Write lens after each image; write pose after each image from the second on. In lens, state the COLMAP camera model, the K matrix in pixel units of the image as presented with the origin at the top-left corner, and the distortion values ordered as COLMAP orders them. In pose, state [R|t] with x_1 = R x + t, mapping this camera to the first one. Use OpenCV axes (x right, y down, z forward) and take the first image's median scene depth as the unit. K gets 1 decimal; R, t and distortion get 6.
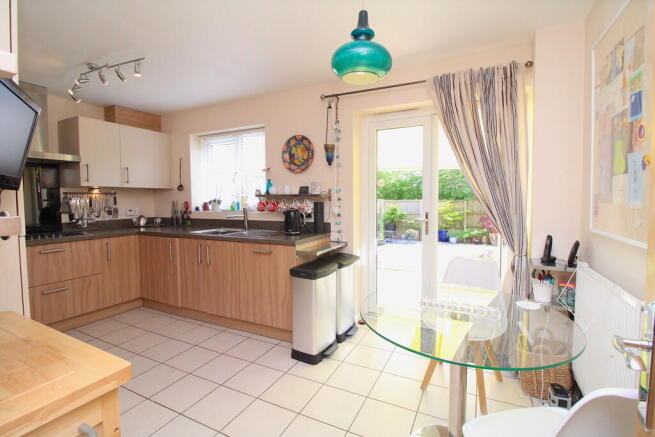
lens RADIAL K [[328.2, 0, 327.5], [0, 328.2, 218.5], [0, 0, 1]] dist [-0.000754, -0.000205]
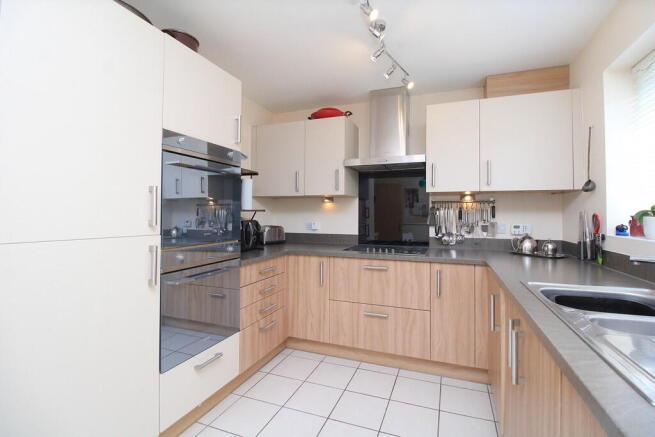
lens RADIAL K [[328.2, 0, 327.5], [0, 328.2, 218.5], [0, 0, 1]] dist [-0.000754, -0.000205]
pose [[0.139638, 0.026577, -0.989846, -0.004862], [-0.066699, 0.997622, 0.017377, -0.029229], [0.987954, 0.063595, 0.141078, 0.569681]]
